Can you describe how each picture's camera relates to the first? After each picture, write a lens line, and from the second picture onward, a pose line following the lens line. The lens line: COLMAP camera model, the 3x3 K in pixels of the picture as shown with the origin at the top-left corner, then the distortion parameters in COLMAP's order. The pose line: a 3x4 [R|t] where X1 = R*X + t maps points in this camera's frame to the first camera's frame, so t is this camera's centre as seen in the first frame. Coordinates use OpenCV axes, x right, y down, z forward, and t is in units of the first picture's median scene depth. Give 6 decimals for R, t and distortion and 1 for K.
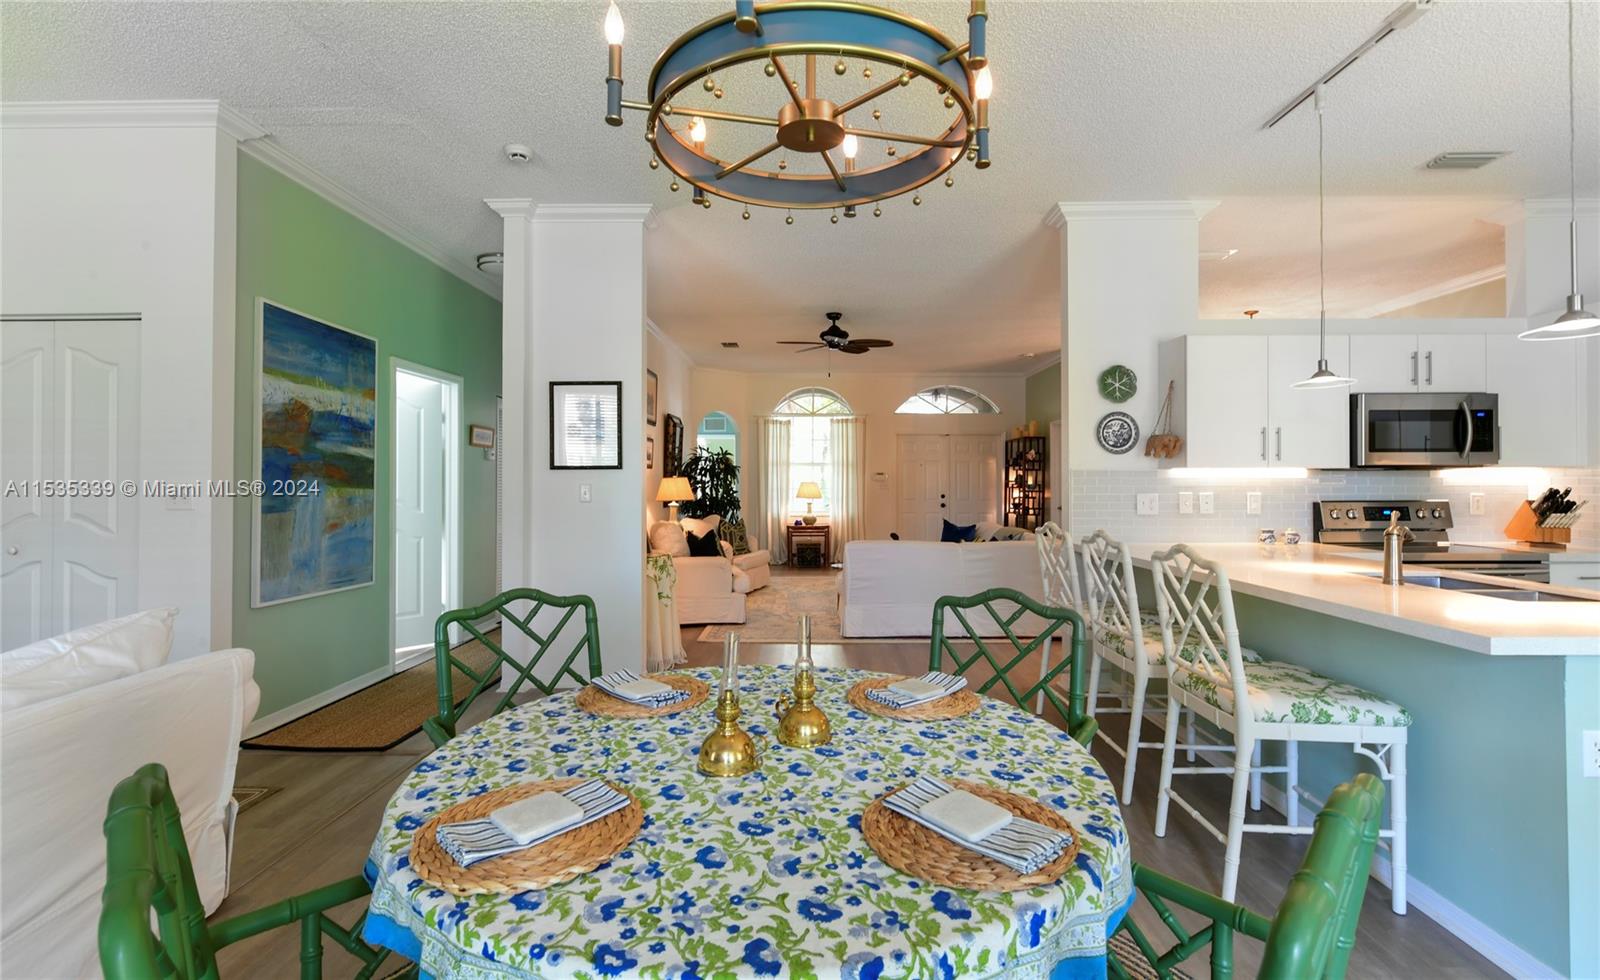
lens RADIAL K [[696.6, 0, 802.7], [0, 696.6, 482.0], [0, 0, 1]] dist [-0.014379, -0.000351]
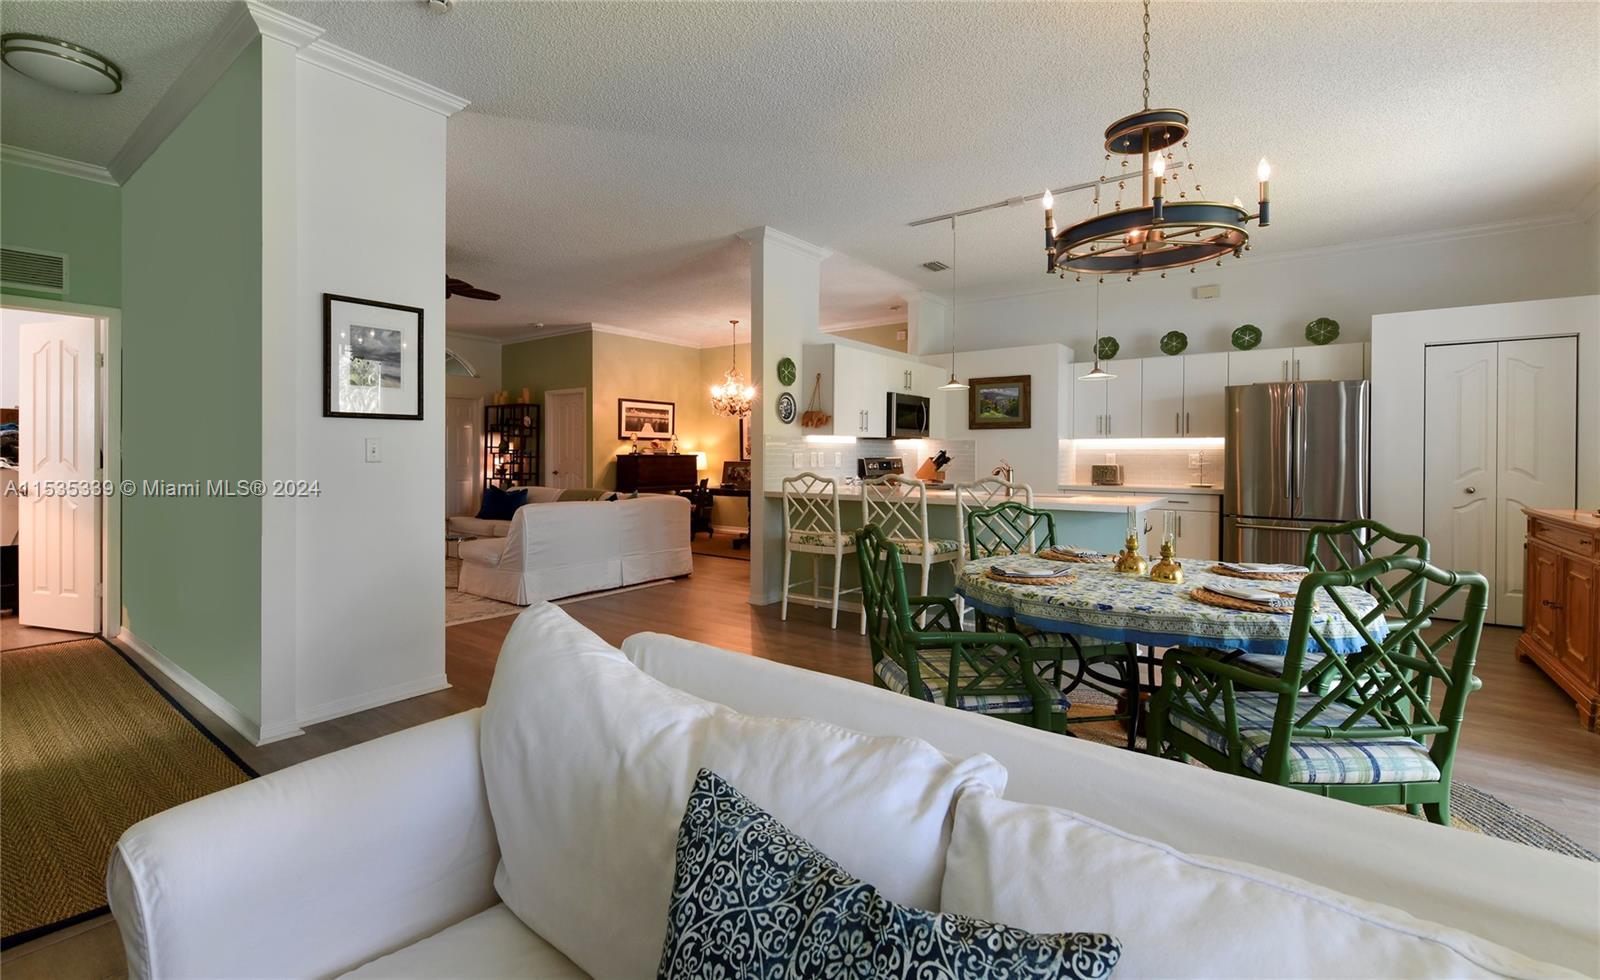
lens RADIAL K [[694.1, 0, 765.2], [0, 694.1, 458.0], [0, 0, 1]] dist [0.001405, -0.000102]
pose [[0.616109, -0.002651, 0.787657, -0.288162], [-0.003452, 0.999976, 0.006065, 0.008278], [-0.787654, -0.006456, 0.616085, 0.091770]]
